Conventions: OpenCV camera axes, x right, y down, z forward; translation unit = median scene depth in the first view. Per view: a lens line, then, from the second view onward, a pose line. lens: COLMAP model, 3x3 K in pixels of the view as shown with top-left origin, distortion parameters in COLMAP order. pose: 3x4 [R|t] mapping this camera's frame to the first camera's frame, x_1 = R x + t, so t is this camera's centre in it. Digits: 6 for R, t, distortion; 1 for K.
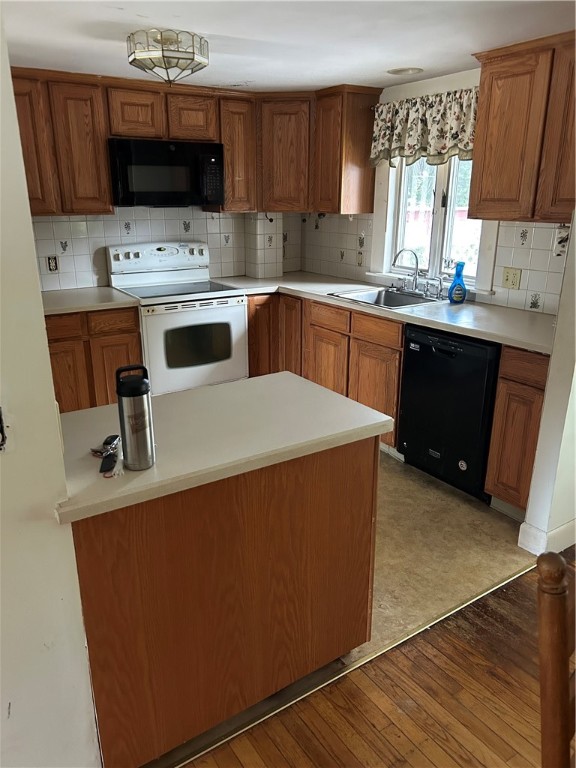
lens RADIAL K [[579.6, 0, 288.0], [0, 579.6, 384.0], [0, 0, 1]] dist [0.066107, -0.089467]
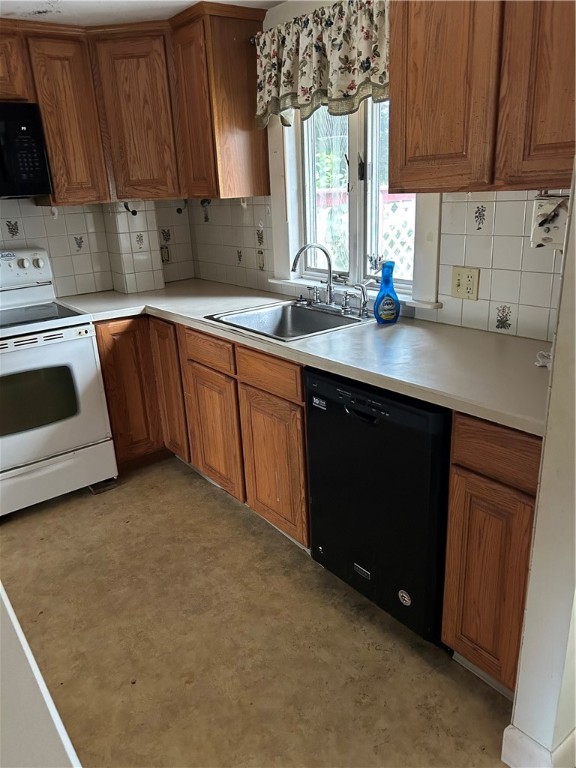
lens RADIAL K [[568.8, 0, 288.0], [0, 568.8, 384.0], [0, 0, 1]] dist [0.028333, -0.008792]
pose [[0.997092, -0.066817, 0.036652, 0.141532], [0.066162, 0.997632, 0.018809, -0.085132], [-0.037822, -0.016330, 0.999151, 0.340229]]
